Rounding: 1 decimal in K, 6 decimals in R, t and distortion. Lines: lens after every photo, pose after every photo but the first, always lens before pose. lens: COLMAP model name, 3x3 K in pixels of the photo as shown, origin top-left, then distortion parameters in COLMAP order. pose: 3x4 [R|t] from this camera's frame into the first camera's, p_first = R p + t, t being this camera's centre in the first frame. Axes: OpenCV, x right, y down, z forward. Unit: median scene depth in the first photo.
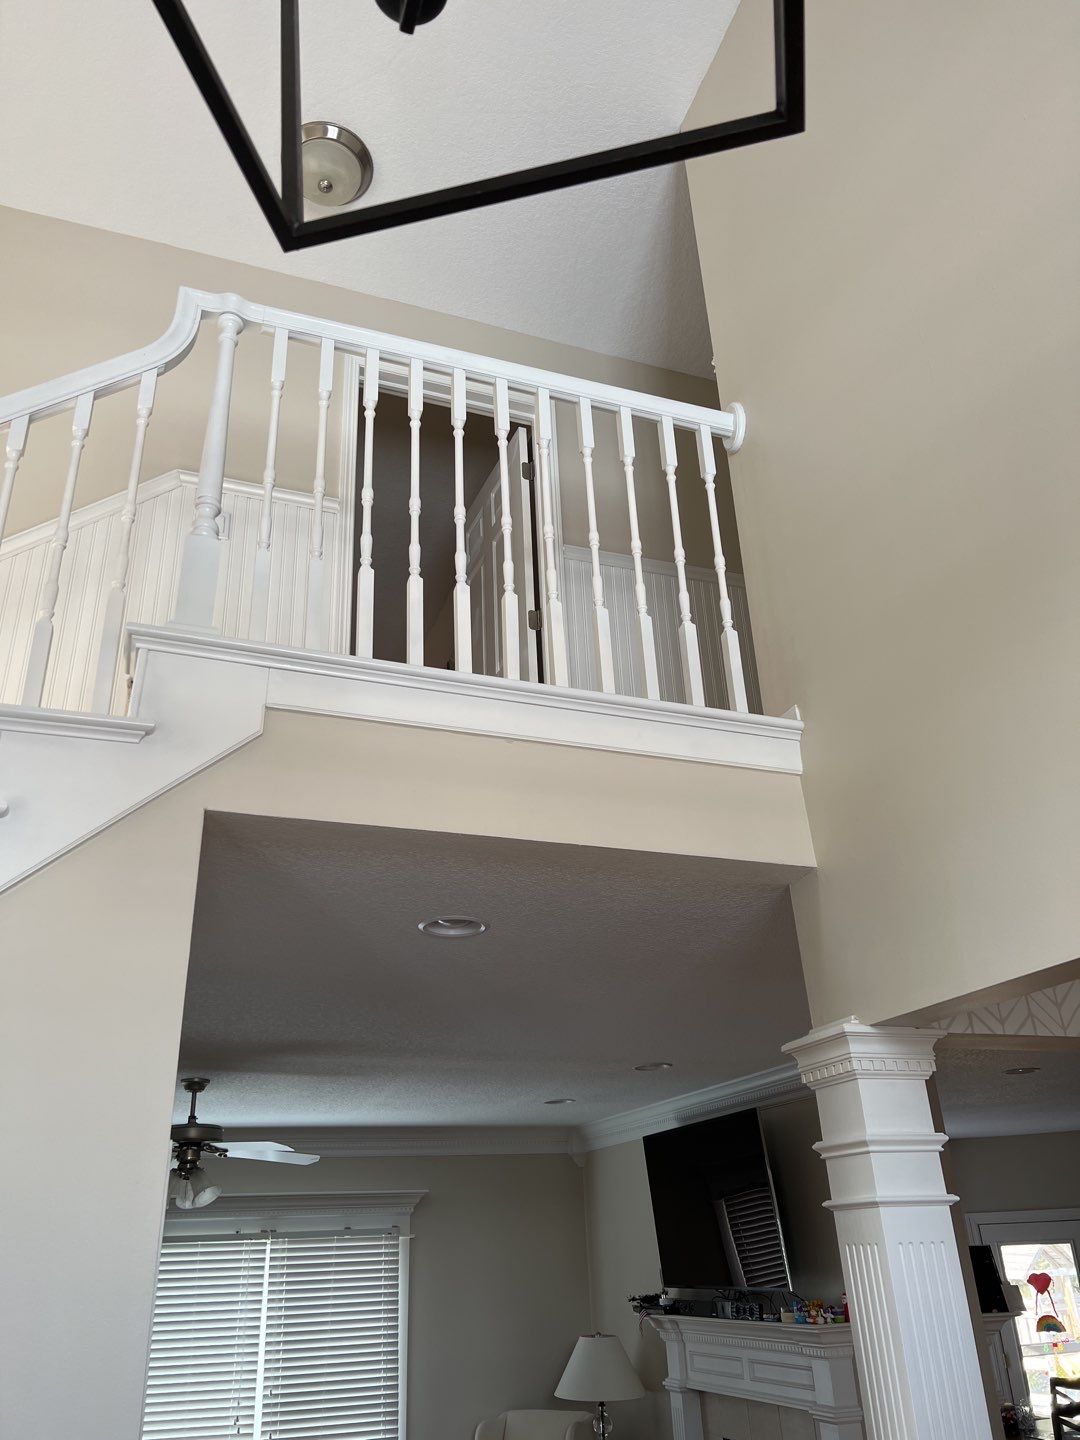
lens RADIAL K [[1076.2, 0, 540.0], [0, 1076.2, 720.0], [0, 0, 1]] dist [0.007322, -0.005146]
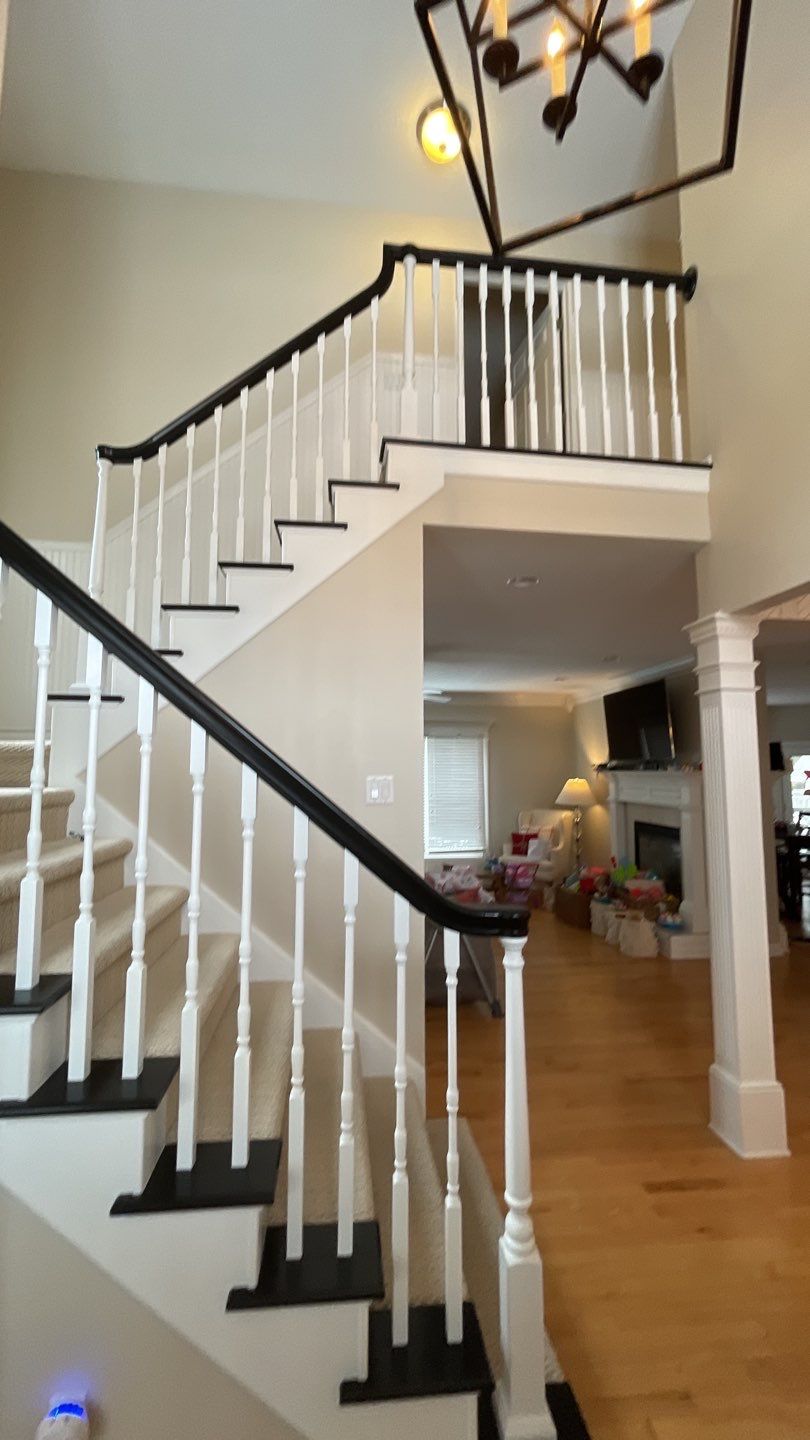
lens RADIAL K [[581.1, 0, 405.0], [0, 581.1, 720.0], [0, 0, 1]] dist [-0.001026, 0.000516]
pose [[0.974051, 0.018334, -0.225587, -0.048294], [0.065894, 0.930566, 0.360146, 0.017922], [0.216526, -0.365665, 0.905210, -0.229775]]
